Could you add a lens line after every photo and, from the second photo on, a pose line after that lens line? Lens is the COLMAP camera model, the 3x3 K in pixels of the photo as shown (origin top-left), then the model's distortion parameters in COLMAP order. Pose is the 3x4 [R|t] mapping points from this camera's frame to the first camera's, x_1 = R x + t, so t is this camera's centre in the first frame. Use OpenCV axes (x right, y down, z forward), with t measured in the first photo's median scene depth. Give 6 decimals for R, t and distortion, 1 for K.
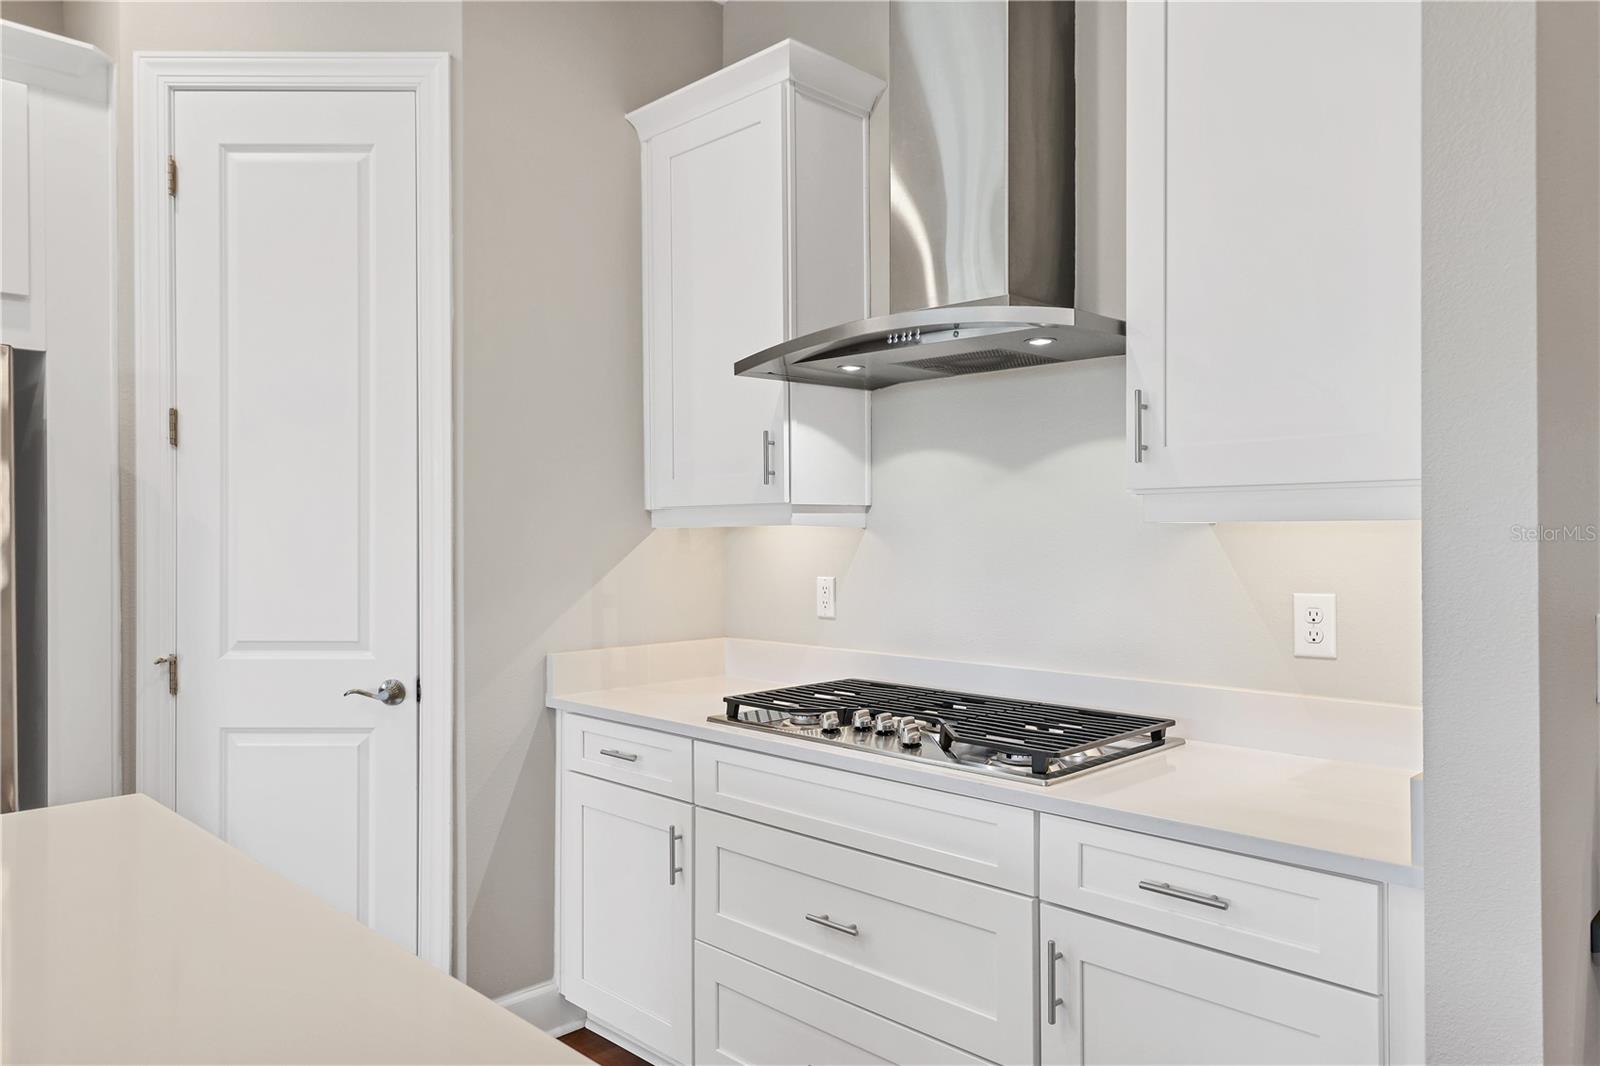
lens RADIAL K [[1079.6, 0, 800.0], [0, 1079.6, 533.0], [0, 0, 1]] dist [0.018393, -0.001054]
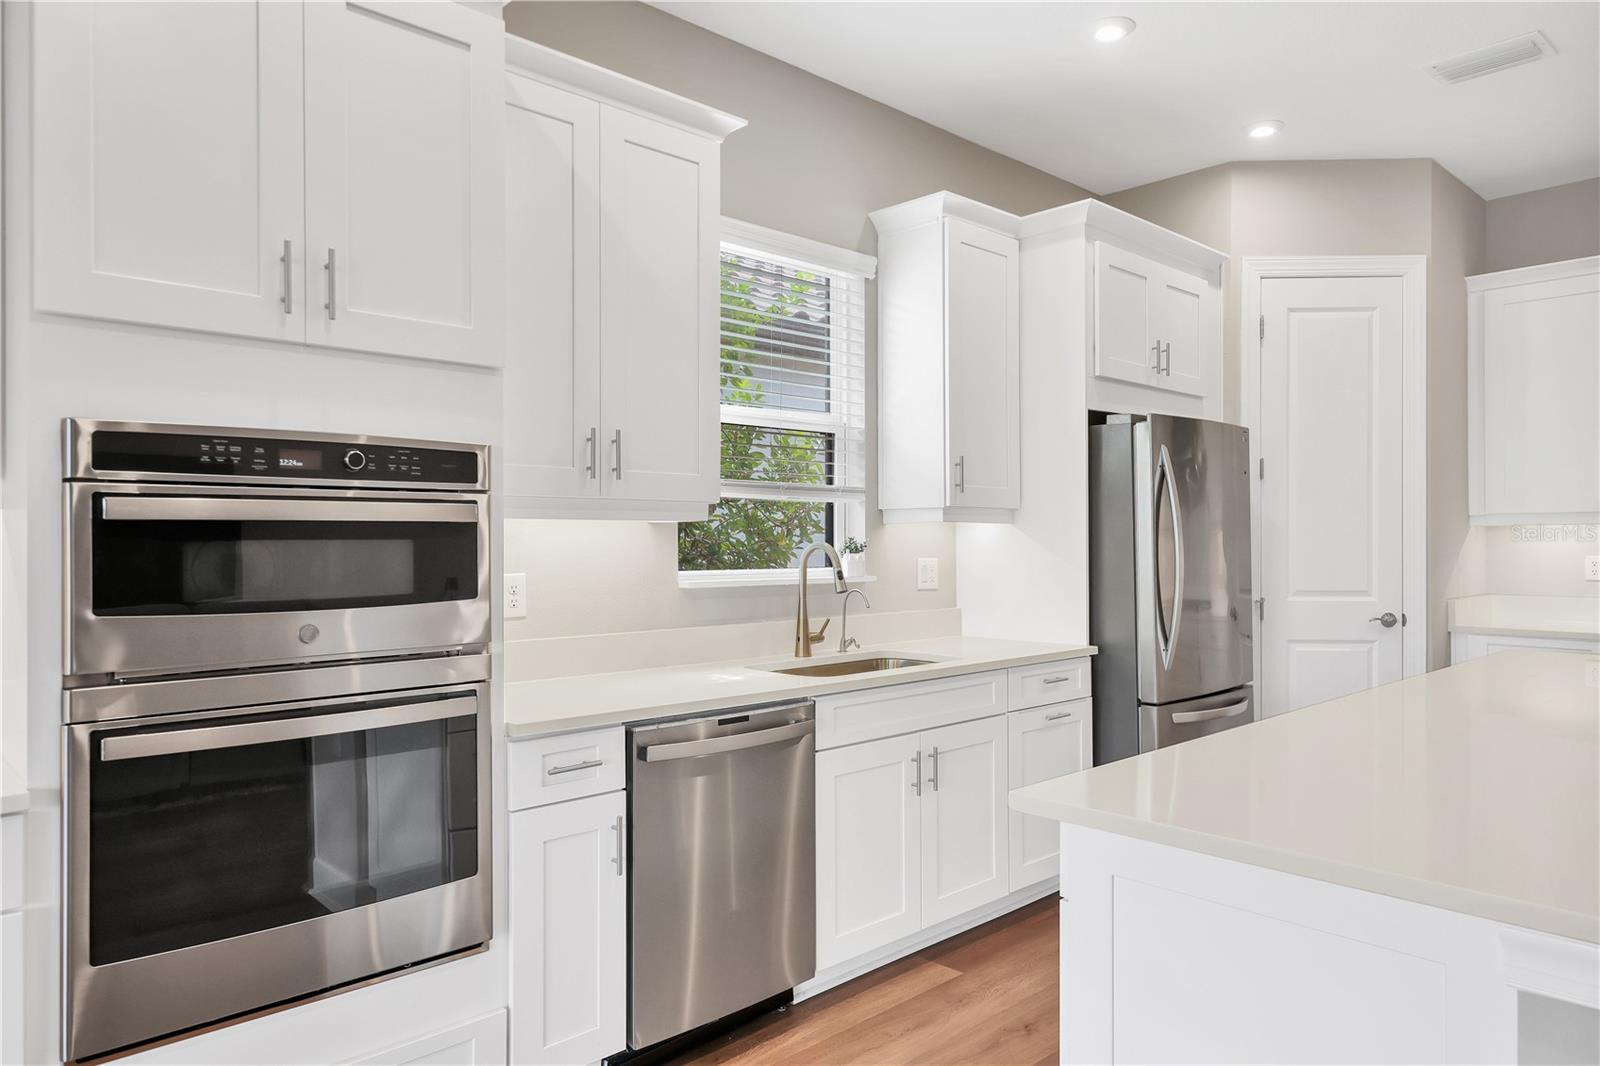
lens RADIAL K [[1079.6, 0, 800.0], [0, 1079.6, 533.0], [0, 0, 1]] dist [0.018393, -0.001054]
pose [[0.999696, 0.002879, -0.024481, -1.283558], [-0.002924, 0.999994, -0.001803, 0.012139], [0.024476, 0.001874, 0.999699, -0.775750]]
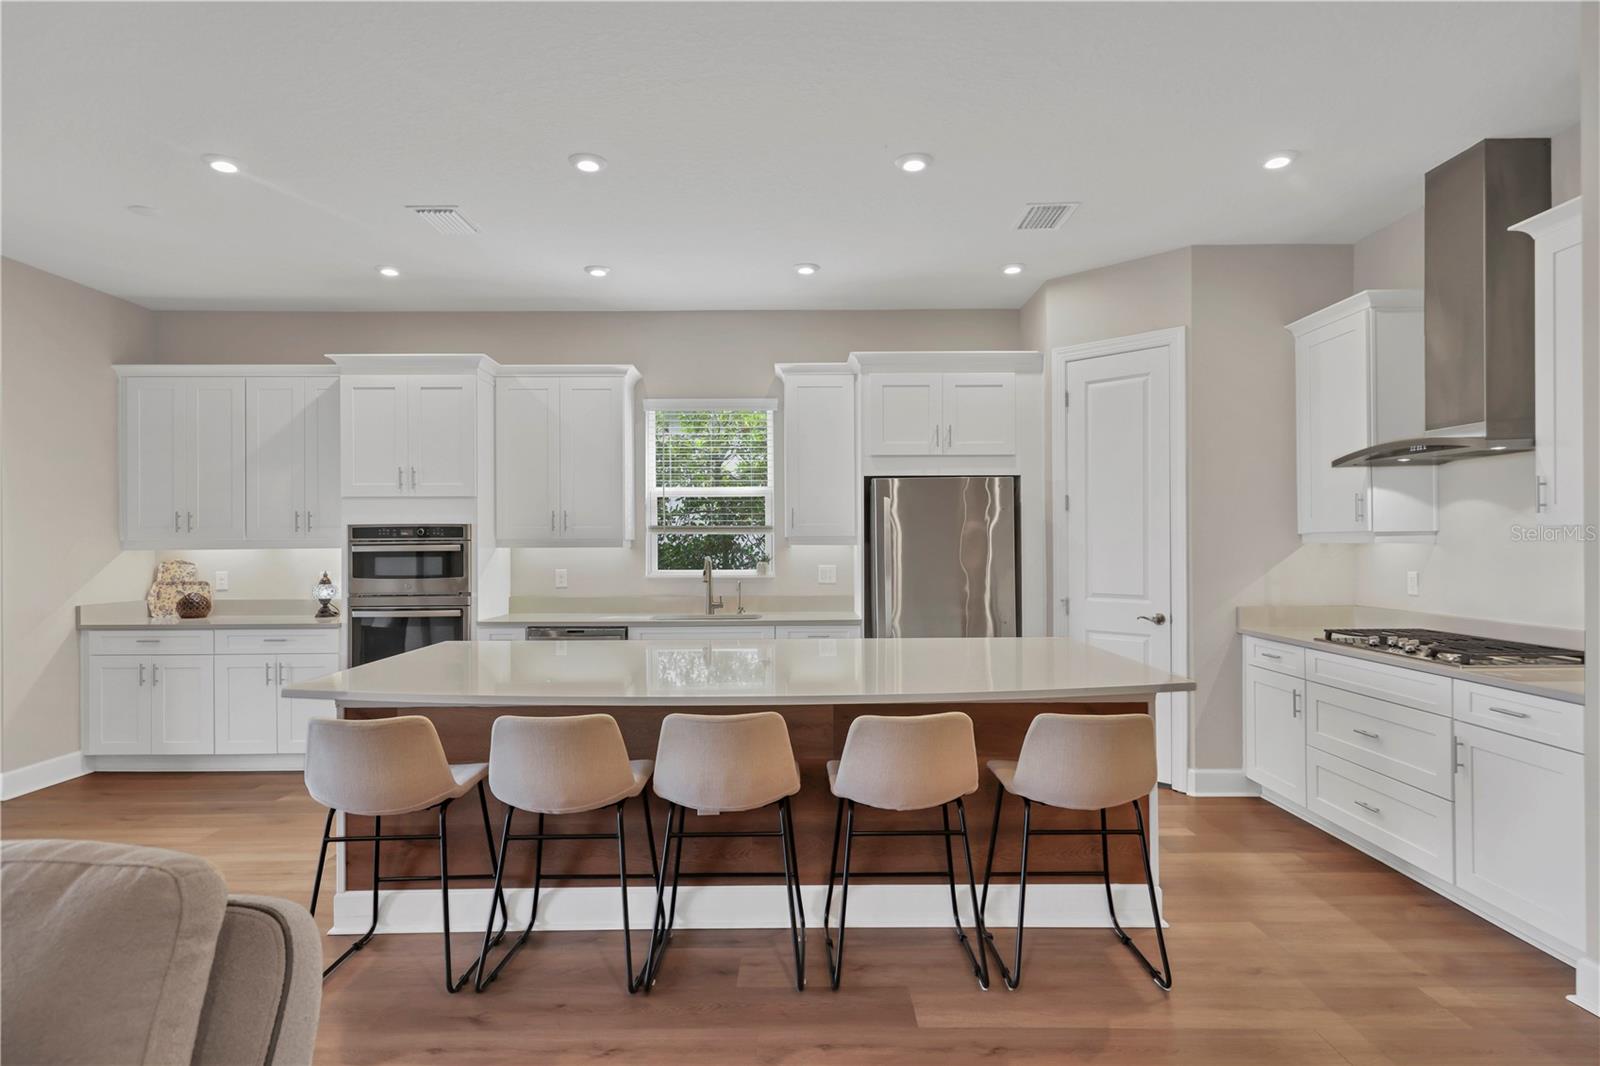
lens RADIAL K [[863.8, 0, 777.1], [0, 863.8, 542.9], [0, 0, 1]] dist [0.003192, 0.000672]
pose [[0.690008, -0.002948, -0.723796, 0.362142], [0.004357, 0.999991, 0.000080, -0.011797], [0.723788, -0.003208, 0.690014, -0.779789]]
